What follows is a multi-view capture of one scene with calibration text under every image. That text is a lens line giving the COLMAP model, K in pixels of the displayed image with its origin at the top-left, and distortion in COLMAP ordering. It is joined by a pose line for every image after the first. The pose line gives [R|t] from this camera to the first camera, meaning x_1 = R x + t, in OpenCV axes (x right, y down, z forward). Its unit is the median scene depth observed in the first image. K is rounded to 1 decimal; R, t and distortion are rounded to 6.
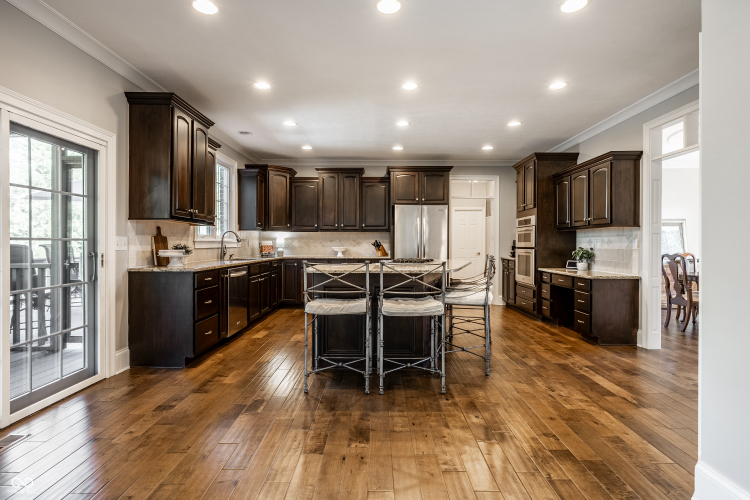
lens RADIAL K [[387.9, 0, 375.0], [0, 387.9, 250.0], [0, 0, 1]] dist [0.001576, 0.000059]
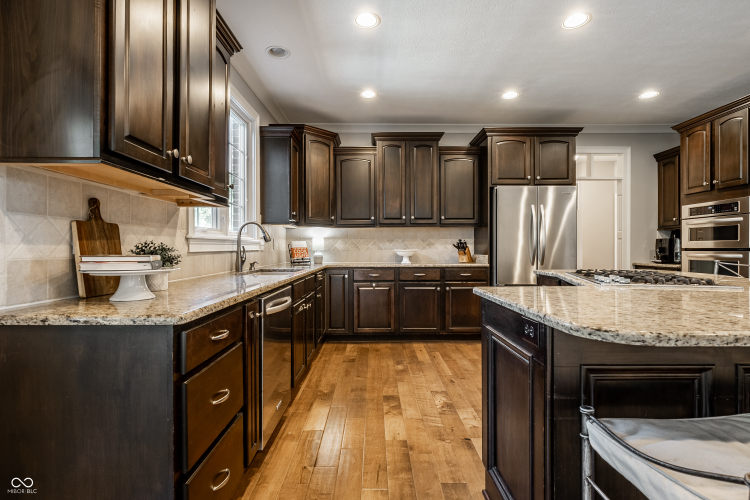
lens RADIAL K [[371.3, 0, 375.0], [0, 371.3, 250.0], [0, 0, 1]] dist [-0.000334, -0.000030]
pose [[0.999900, -0.005221, 0.013173, -0.166559], [0.005354, 0.999935, -0.010054, -0.000894], [-0.013119, 0.010123, 0.999863, 0.374586]]
